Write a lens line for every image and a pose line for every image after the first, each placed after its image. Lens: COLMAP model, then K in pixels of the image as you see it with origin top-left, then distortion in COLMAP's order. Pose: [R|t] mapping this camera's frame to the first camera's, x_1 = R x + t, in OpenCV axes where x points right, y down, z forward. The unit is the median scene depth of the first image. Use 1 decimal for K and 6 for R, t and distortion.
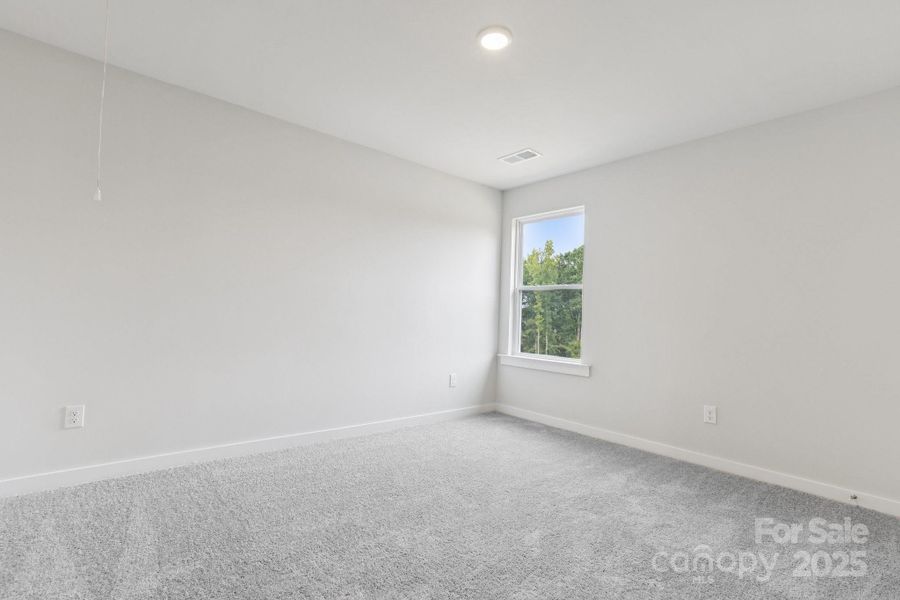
lens RADIAL K [[403.9, 0, 450.0], [0, 403.9, 300.0], [0, 0, 1]] dist [0.001844, 0.000128]
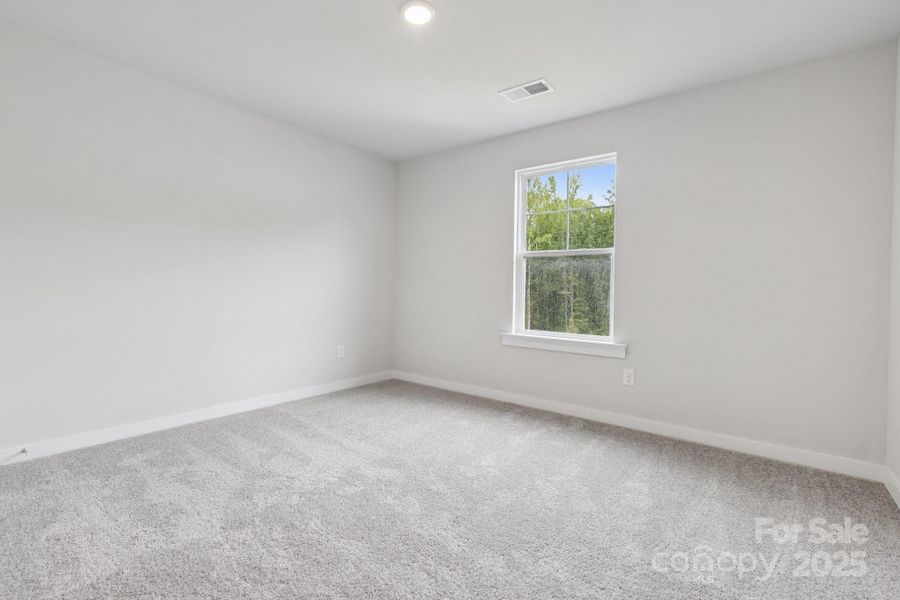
lens RADIAL K [[418.0, 0, 450.0], [0, 418.0, 300.0], [0, 0, 1]] dist [0.001119, 0.000154]
pose [[0.982685, -0.010214, 0.185000, -0.142303], [-0.003291, 0.997360, 0.072546, 0.005110], [-0.185253, -0.071899, 0.980057, 0.179558]]
